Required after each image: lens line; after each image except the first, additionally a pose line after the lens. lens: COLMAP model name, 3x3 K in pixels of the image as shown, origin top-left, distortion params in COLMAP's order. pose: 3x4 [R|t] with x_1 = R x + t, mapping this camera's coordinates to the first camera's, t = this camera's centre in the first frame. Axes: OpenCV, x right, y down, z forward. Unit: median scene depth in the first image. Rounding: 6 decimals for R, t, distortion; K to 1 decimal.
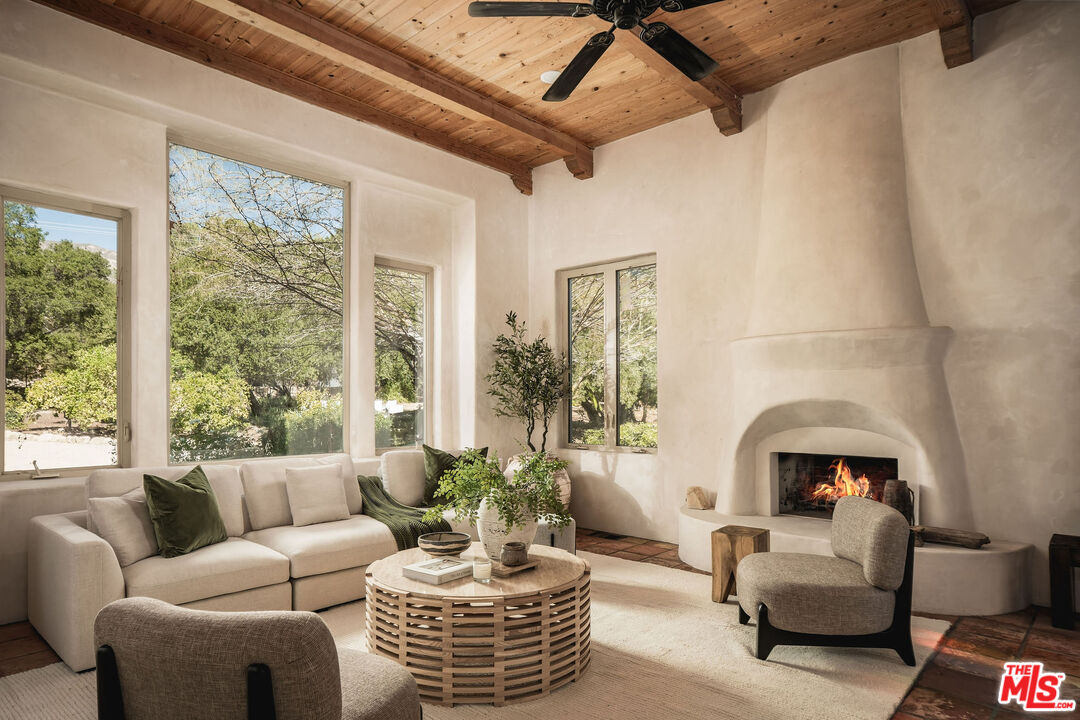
lens RADIAL K [[648.1, 0, 536.5], [0, 648.1, 406.8], [0, 0, 1]] dist [-0.003013, -0.000475]
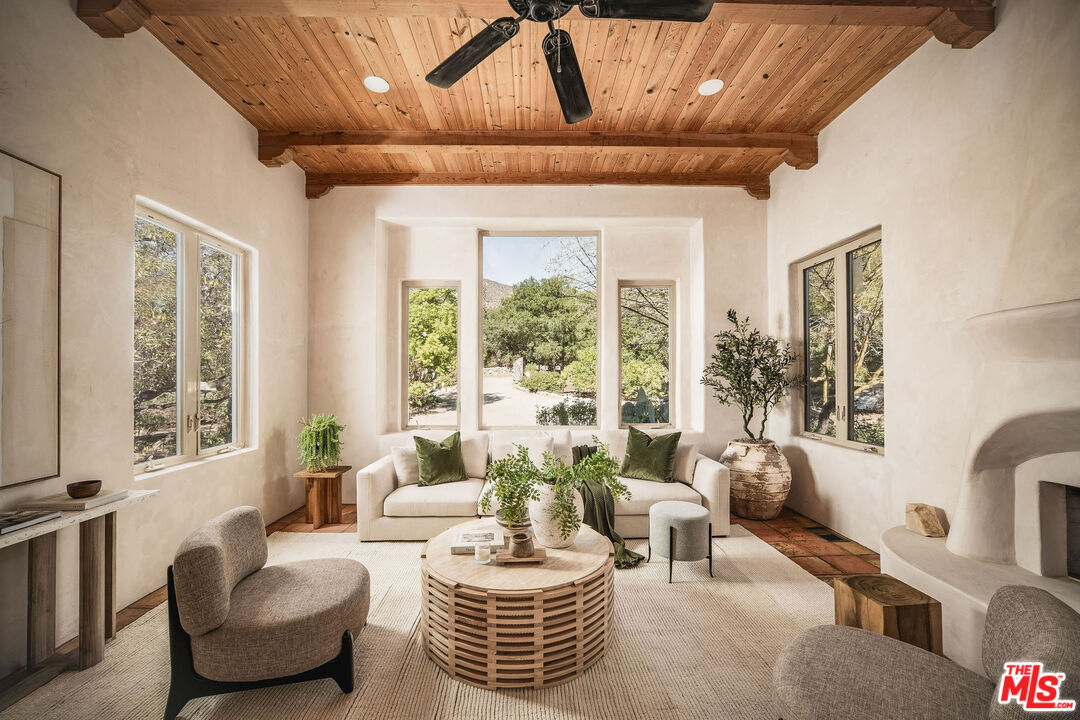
lens RADIAL K [[423.6, 0, 537.8], [0, 423.6, 375.3], [0, 0, 1]] dist [-0.018193, 0.000349]
pose [[0.689974, -0.002757, -0.723829, 0.258250], [-0.001554, 0.999985, -0.005291, -0.030006], [0.723833, 0.004776, 0.689959, 0.264179]]
